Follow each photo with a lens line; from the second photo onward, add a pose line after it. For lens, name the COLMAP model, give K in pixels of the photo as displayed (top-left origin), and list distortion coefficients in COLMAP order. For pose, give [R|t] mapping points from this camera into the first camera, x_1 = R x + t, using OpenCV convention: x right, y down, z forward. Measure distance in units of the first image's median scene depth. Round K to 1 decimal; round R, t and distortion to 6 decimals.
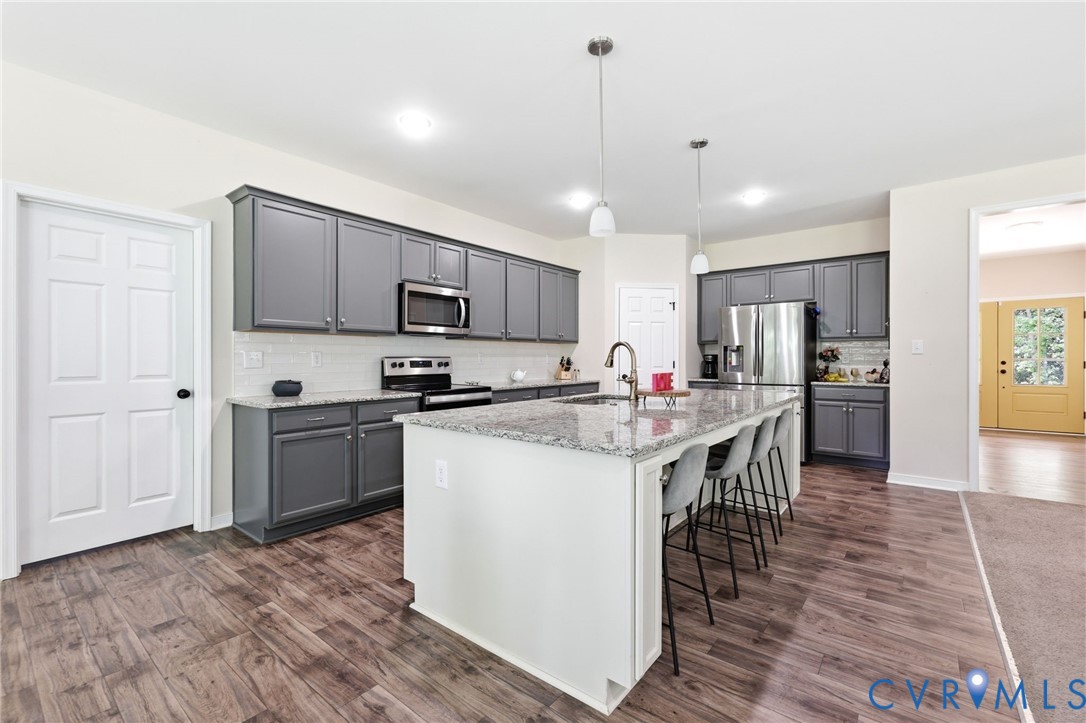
lens RADIAL K [[472.3, 0, 536.3], [0, 472.3, 361.9], [0, 0, 1]] dist [0.001023, 0.000026]
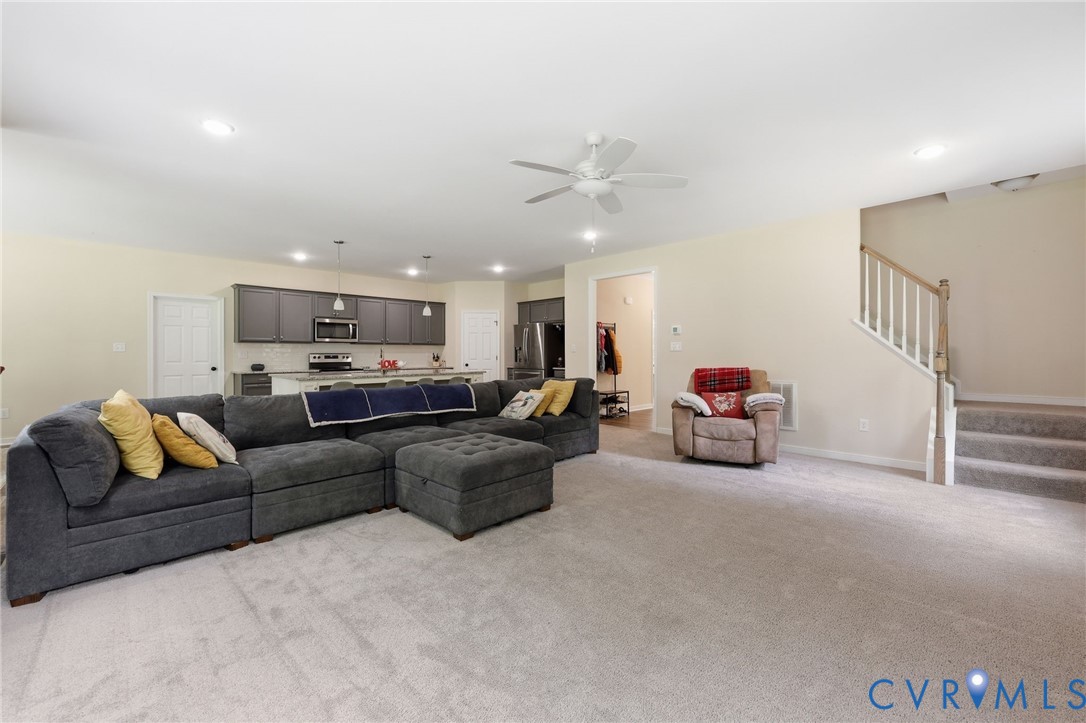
lens RADIAL K [[472.3, 0, 552.2], [0, 472.3, 356.7], [0, 0, 1]] dist [0.001023, 0.000026]
pose [[0.992269, -0.000565, -0.124106, 0.979016], [-0.000093, 0.999986, -0.005291, 0.013911], [0.124107, 0.005261, 0.992255, -0.910907]]
